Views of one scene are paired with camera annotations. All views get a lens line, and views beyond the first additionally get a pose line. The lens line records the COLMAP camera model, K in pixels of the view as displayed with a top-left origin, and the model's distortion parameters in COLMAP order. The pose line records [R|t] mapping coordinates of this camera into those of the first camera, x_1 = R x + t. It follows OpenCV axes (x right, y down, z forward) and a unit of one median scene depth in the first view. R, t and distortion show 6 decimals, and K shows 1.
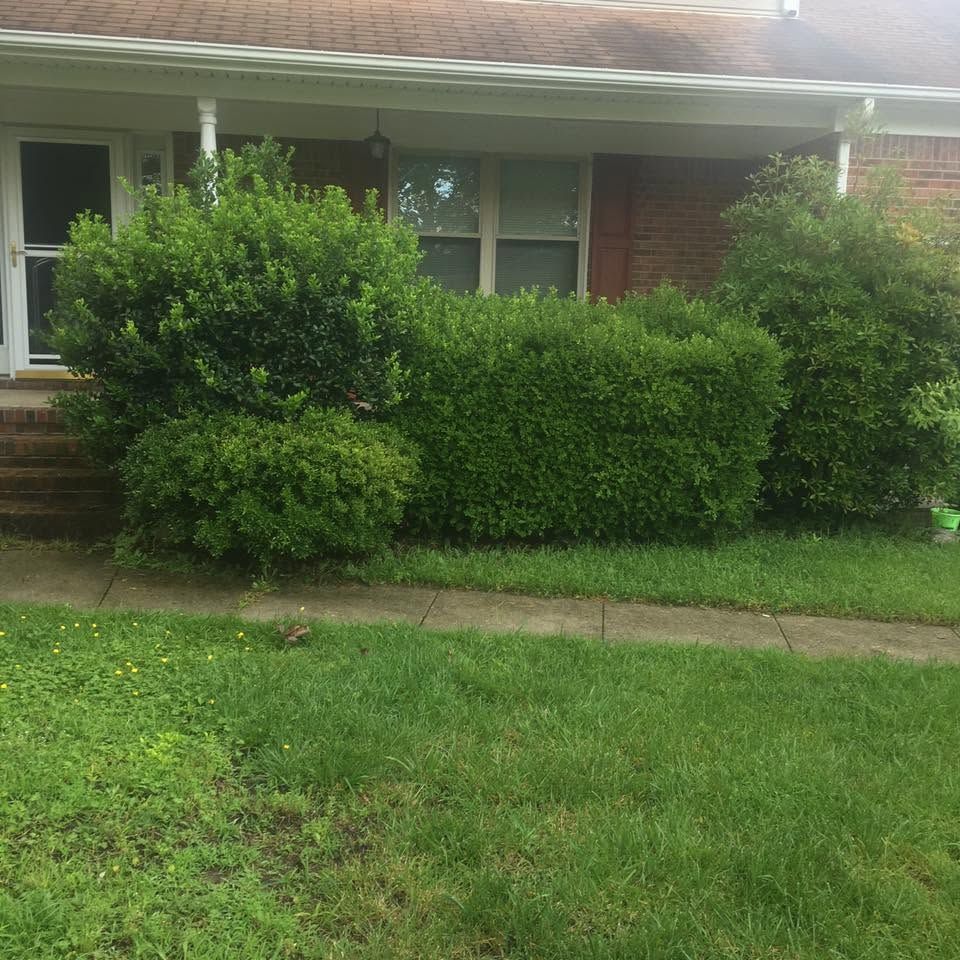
lens RADIAL K [[1110.1, 0, 480.0], [0, 1110.1, 480.0], [0, 0, 1]] dist [0.025429, 0.015322]
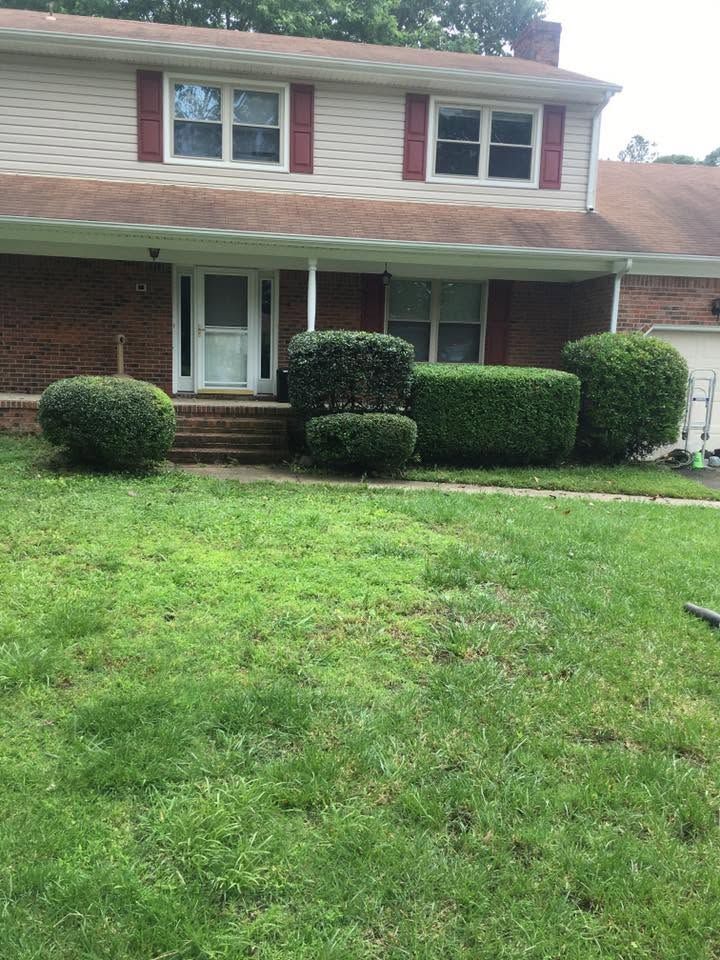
lens RADIAL K [[763.6, 0, 360.0], [0, 763.6, 480.0], [0, 0, 1]] dist [0.003540, -0.002820]
pose [[0.999954, 0.005892, -0.007587, -0.126798], [-0.005814, 0.999931, 0.010237, 0.051842], [0.007647, -0.010192, 0.999919, -0.387488]]
